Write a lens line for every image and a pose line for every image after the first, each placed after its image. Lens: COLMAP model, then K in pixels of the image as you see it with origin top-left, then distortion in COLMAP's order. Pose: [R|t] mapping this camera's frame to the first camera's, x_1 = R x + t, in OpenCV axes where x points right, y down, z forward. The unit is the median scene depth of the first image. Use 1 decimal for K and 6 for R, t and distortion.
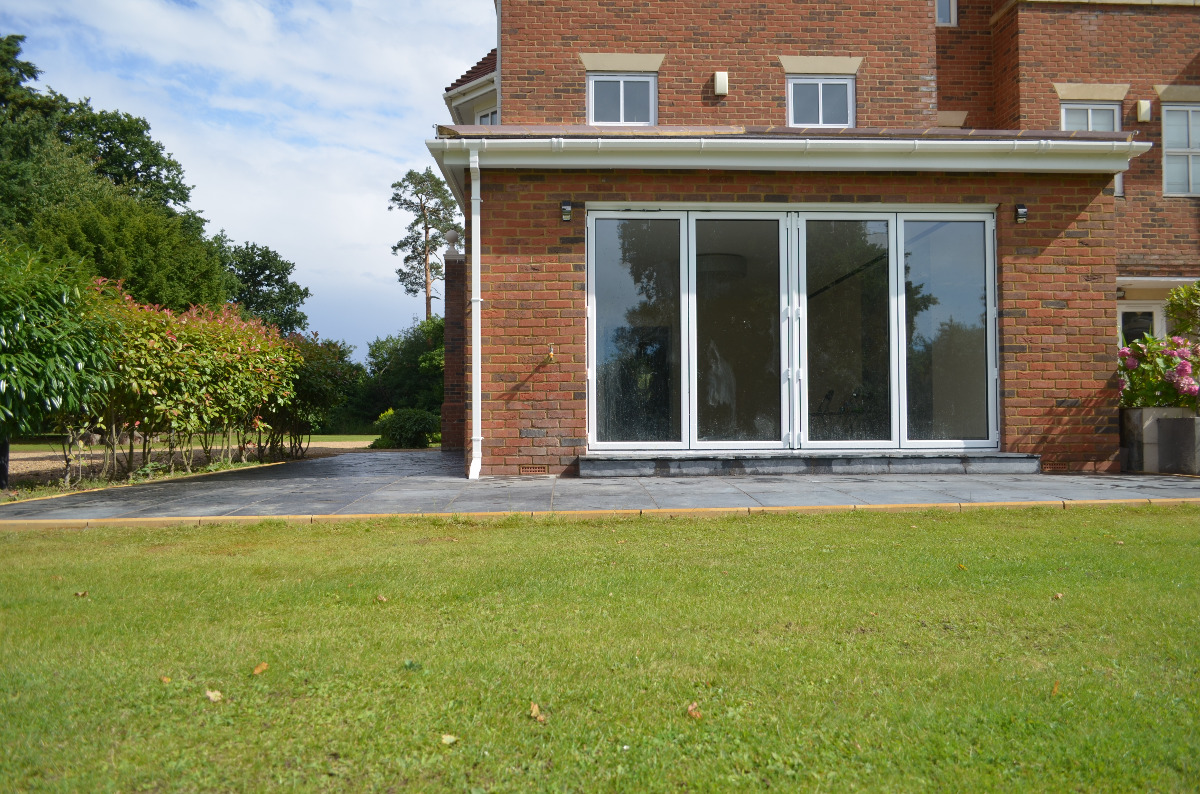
lens RADIAL K [[940.8, 0, 608.6], [0, 940.8, 399.6], [0, 0, 1]] dist [-0.010578, 0.003655]
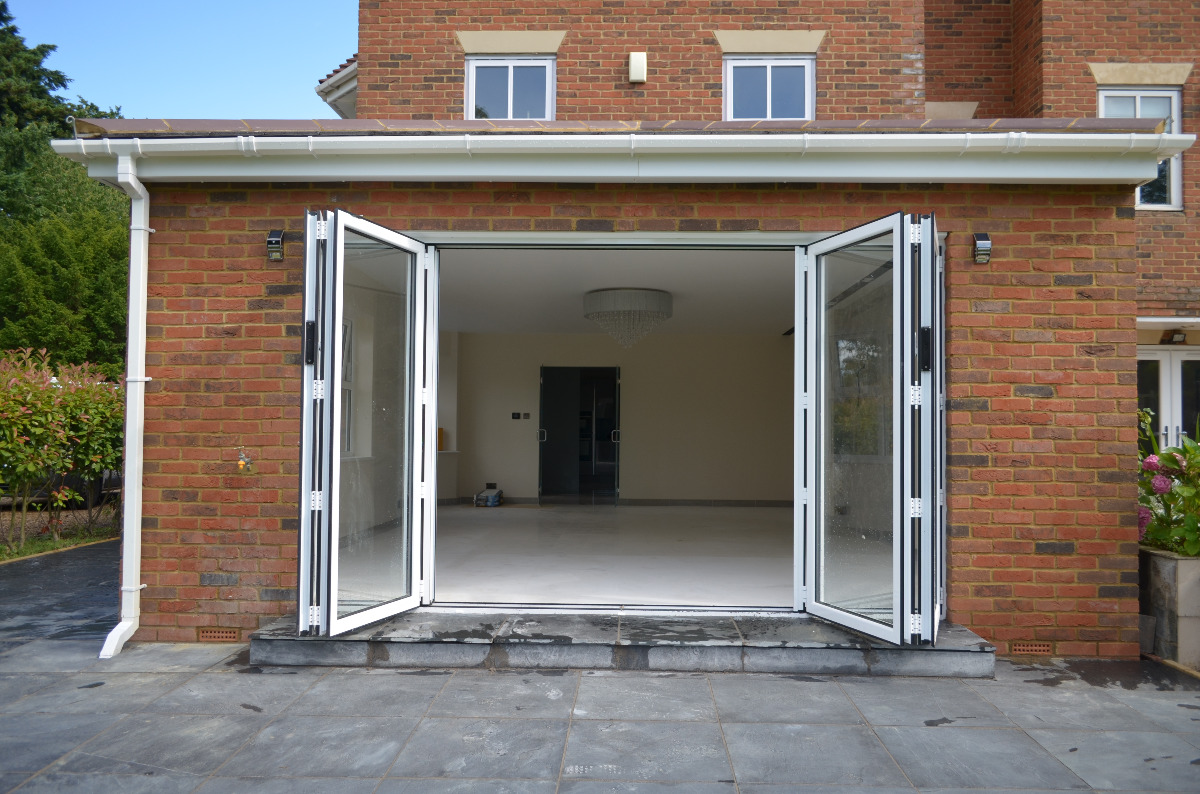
lens RADIAL K [[940.8, 0, 608.6], [0, 940.8, 399.6], [0, 0, 1]] dist [-0.010578, 0.003655]
pose [[0.997295, 0.011678, -0.072572, 0.153151], [-0.012109, 0.999912, -0.005502, -0.058134], [0.072501, 0.006366, 0.997348, 0.226797]]
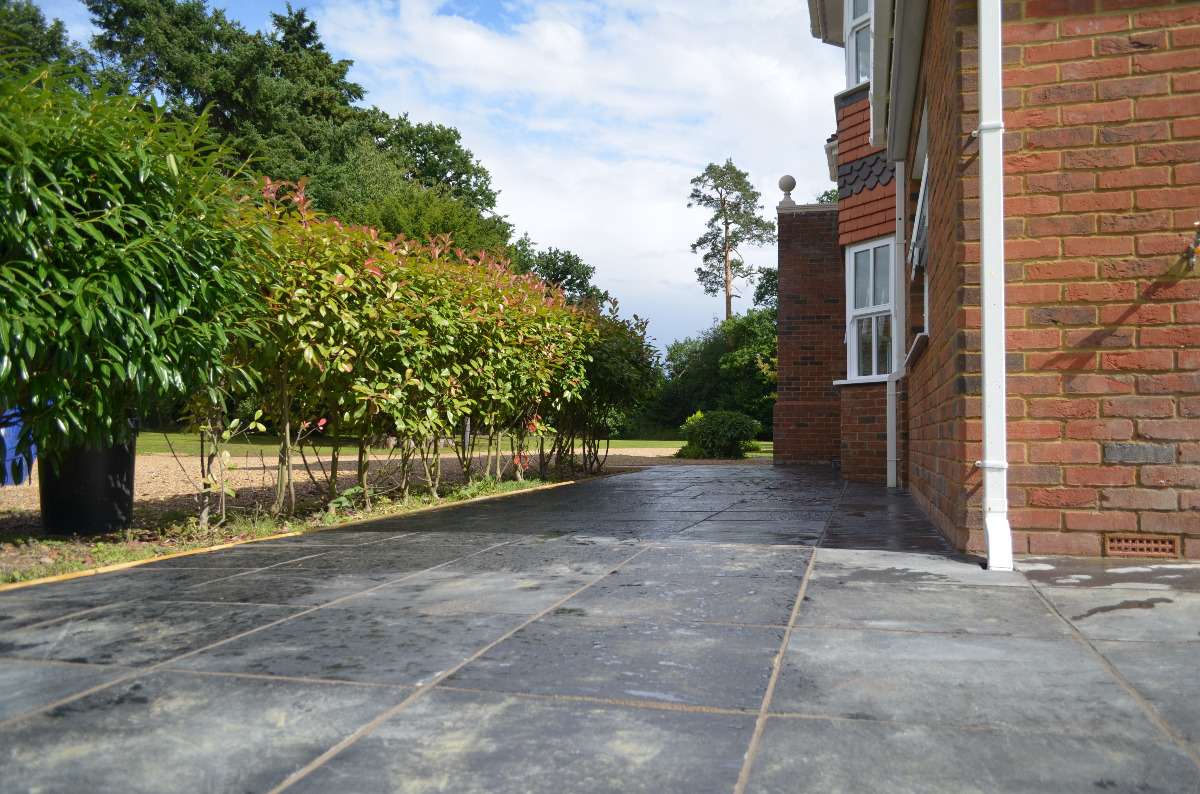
lens RADIAL K [[939.4, 0, 600.0], [0, 939.4, 397.0], [0, 0, 1]] dist [-0.025462, 0.001089]
pose [[0.949917, 0.000179, -0.312504, -0.110772], [-0.003075, 0.999957, -0.008773, 0.010072], [0.312489, 0.009294, 0.949876, 0.352184]]
